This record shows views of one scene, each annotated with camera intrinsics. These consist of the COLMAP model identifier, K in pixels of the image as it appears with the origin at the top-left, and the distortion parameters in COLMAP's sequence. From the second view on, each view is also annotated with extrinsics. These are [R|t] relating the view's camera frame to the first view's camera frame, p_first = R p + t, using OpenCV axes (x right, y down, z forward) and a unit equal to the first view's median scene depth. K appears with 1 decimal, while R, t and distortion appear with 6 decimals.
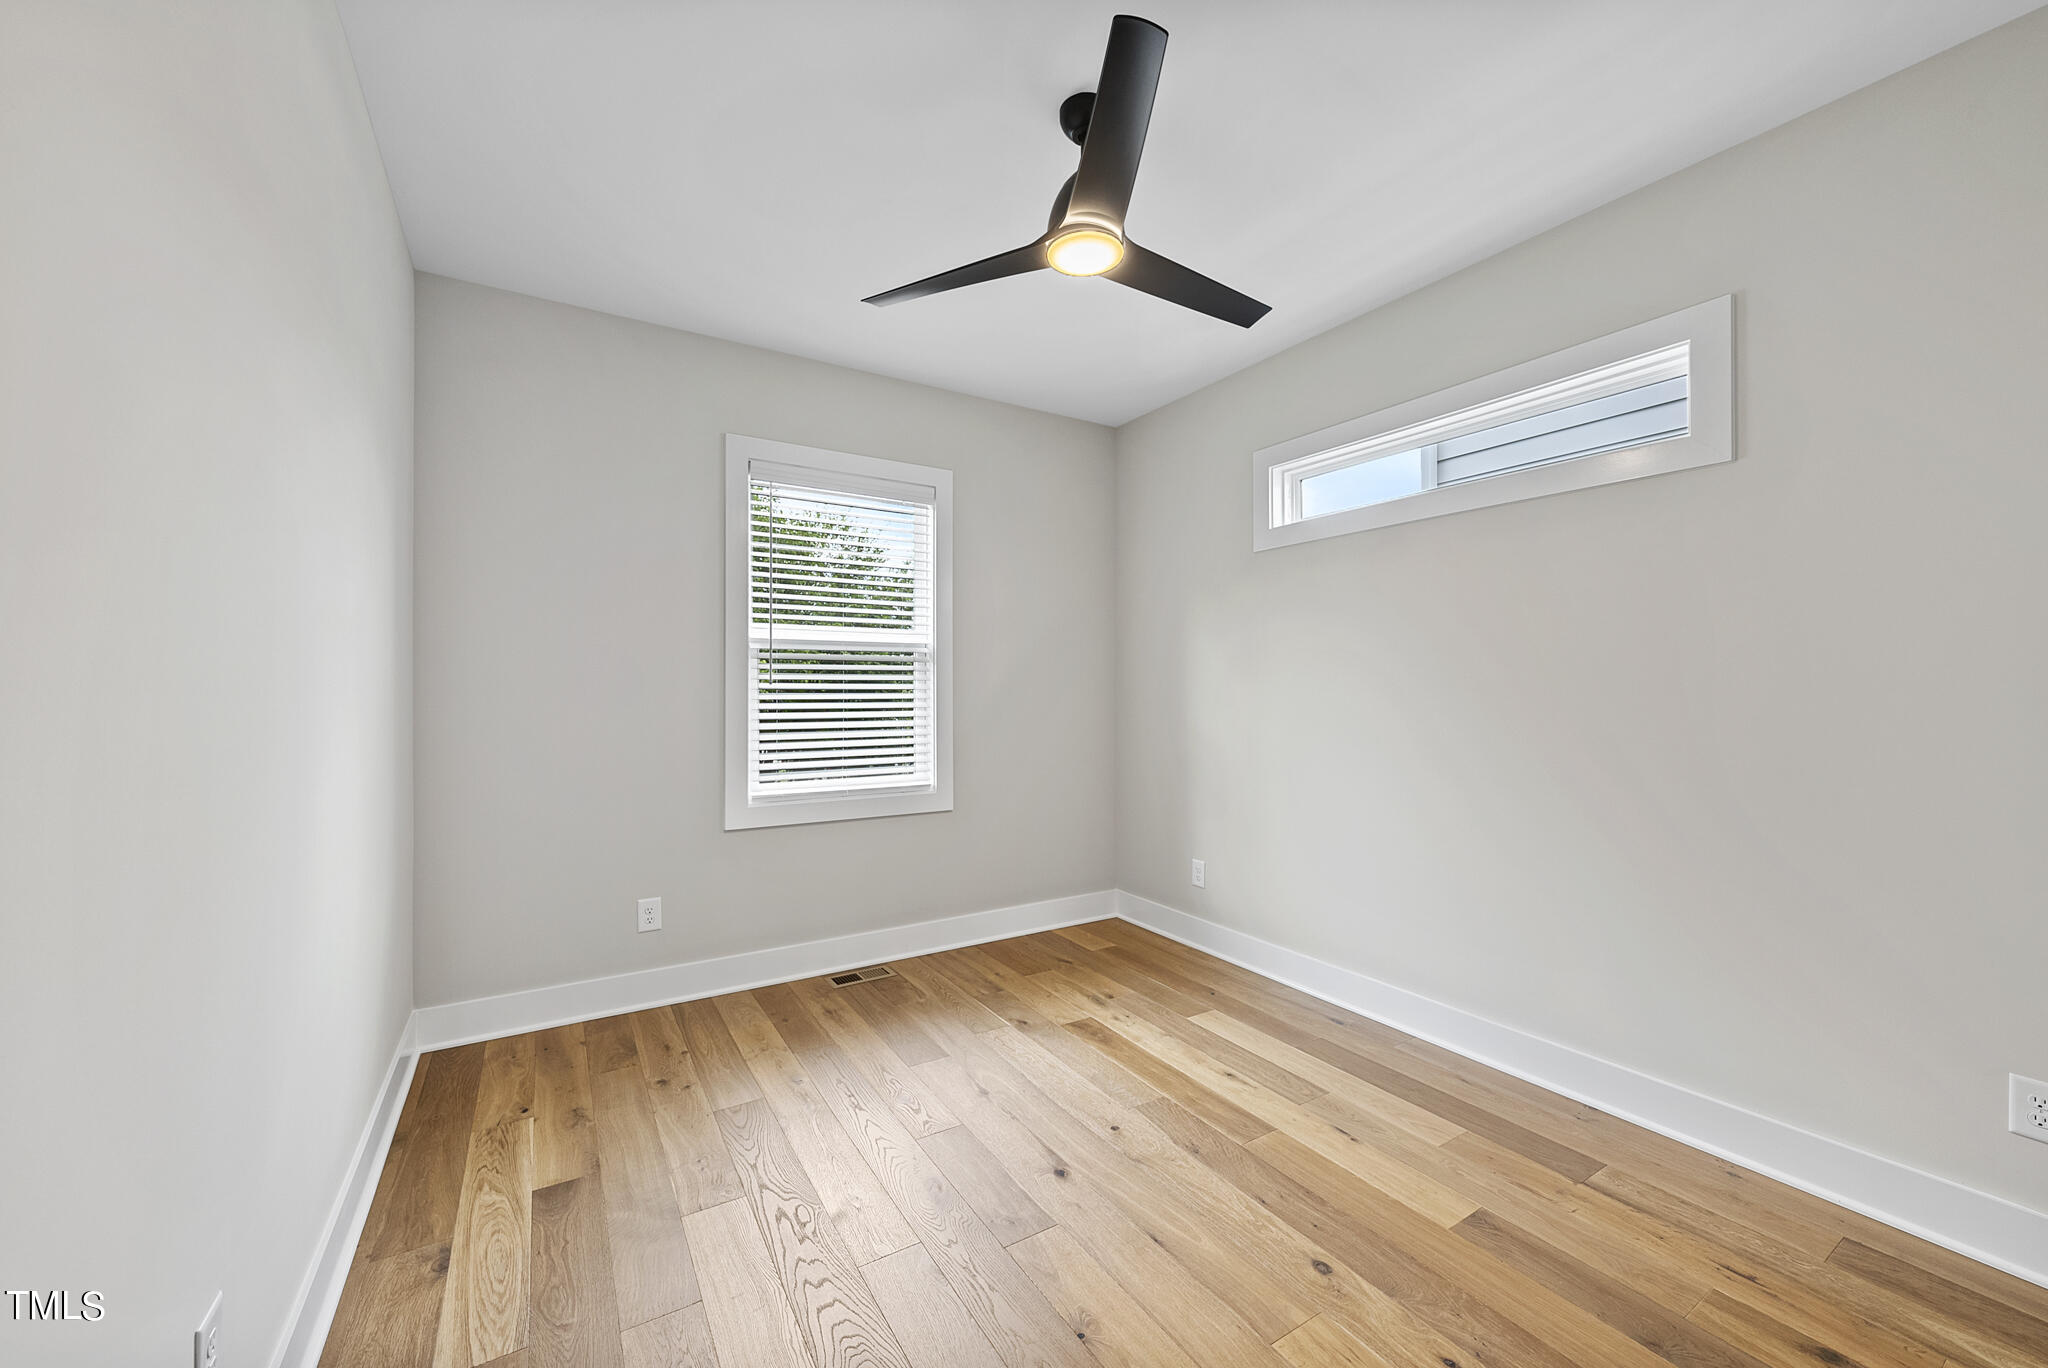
lens RADIAL K [[771.2, 0, 1024.0], [0, 771.2, 684.0], [0, 0, 1]] dist [-0.000048, 0.000024]
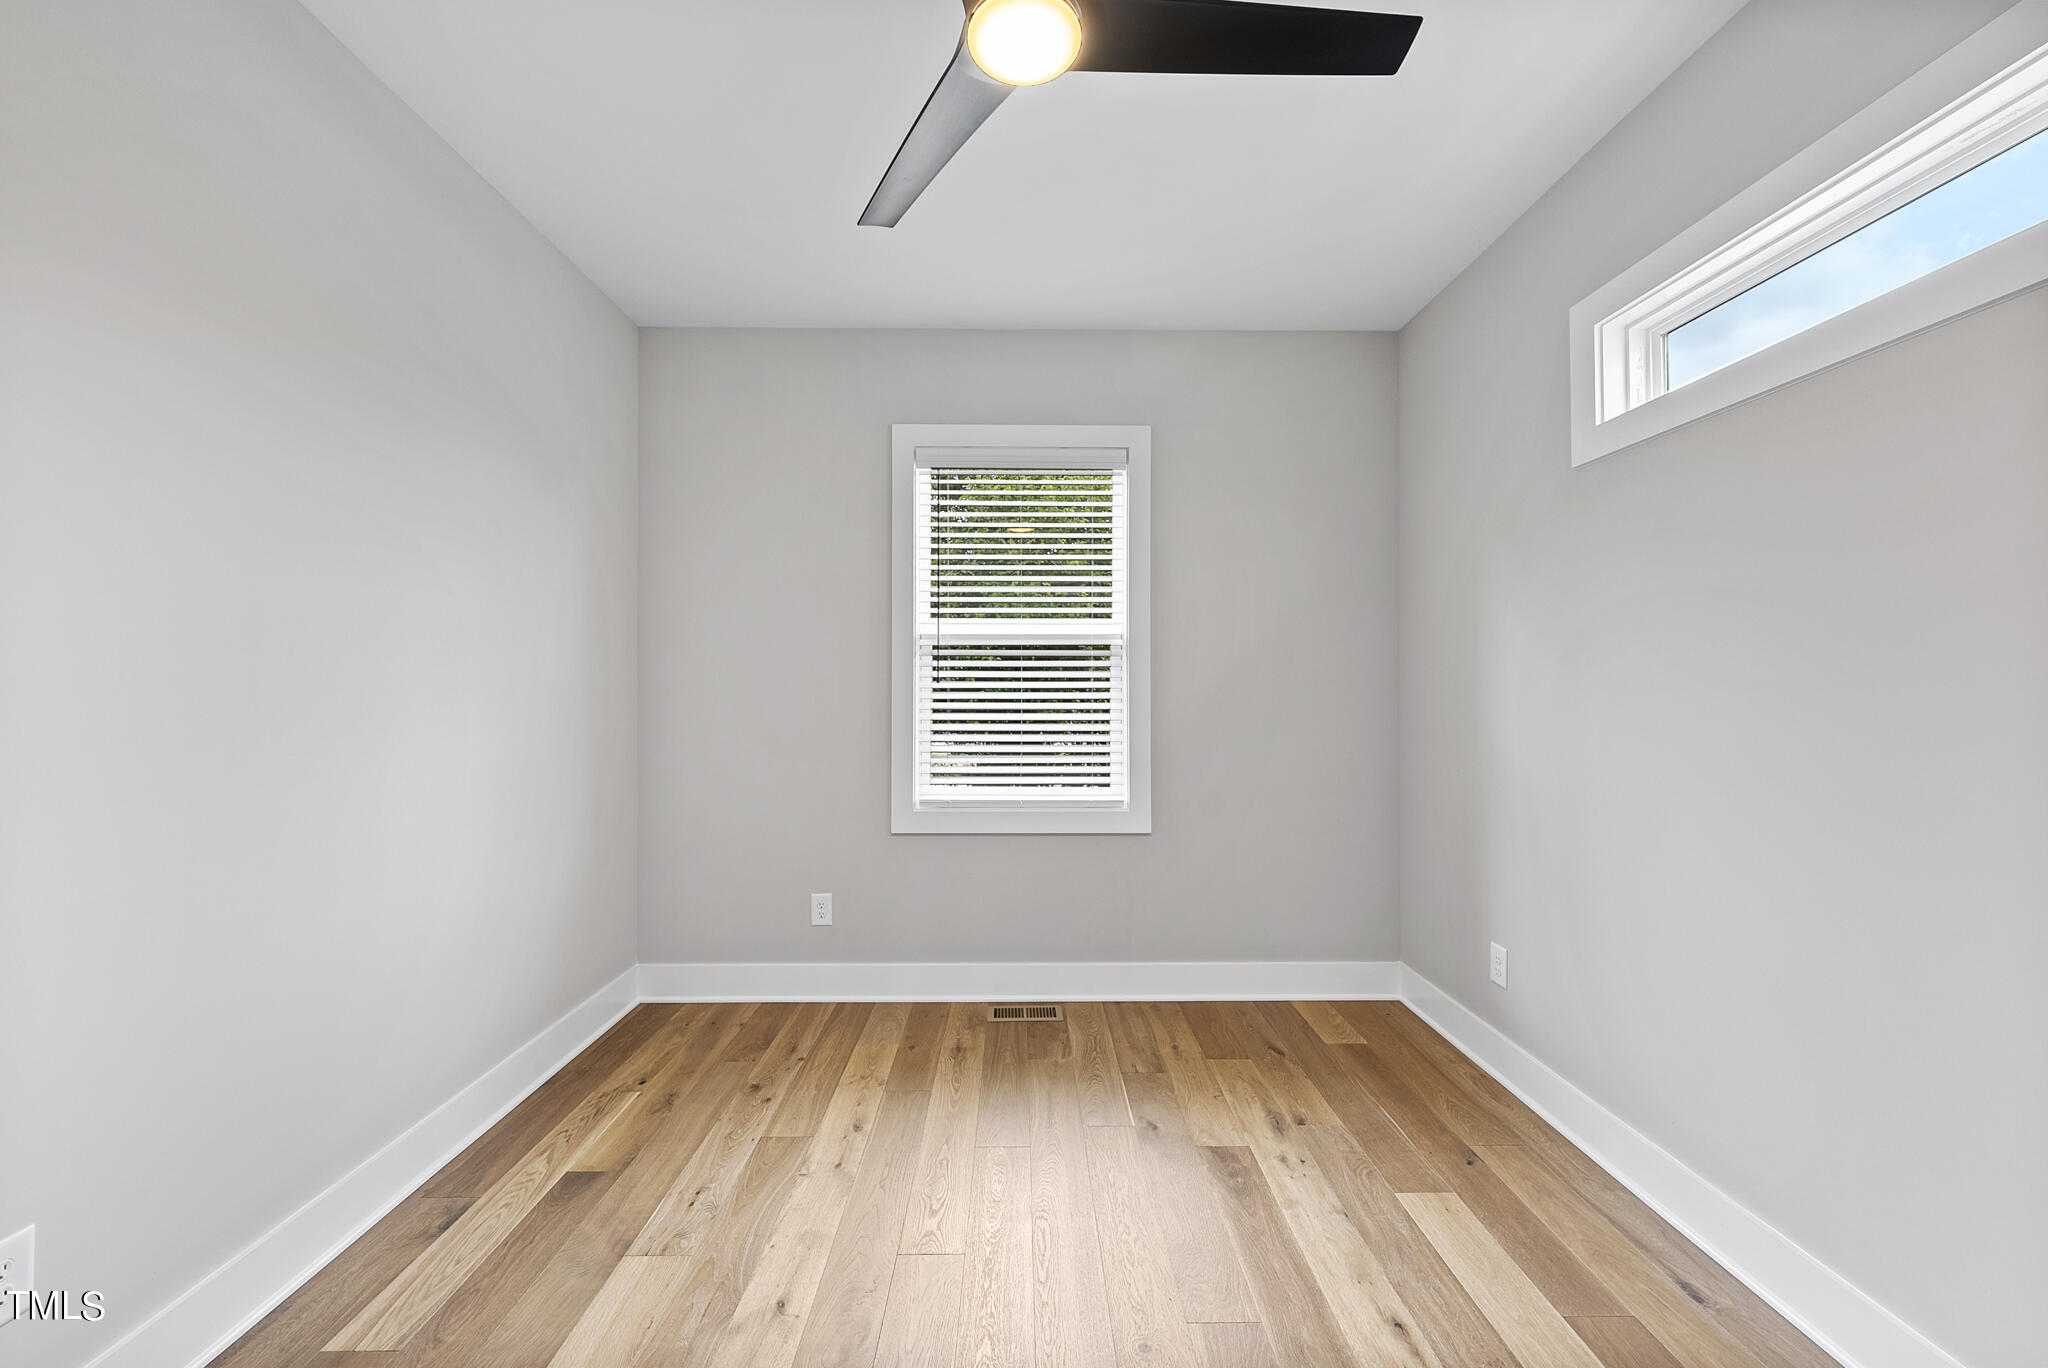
lens RADIAL K [[771.2, 0, 1024.0], [0, 771.2, 684.0], [0, 0, 1]] dist [-0.000048, 0.000024]
pose [[0.858201, 0.001791, -0.513310, 0.253294], [0.001189, 0.999984, 0.005478, -0.003099], [0.513312, -0.005311, 0.858186, 0.255209]]
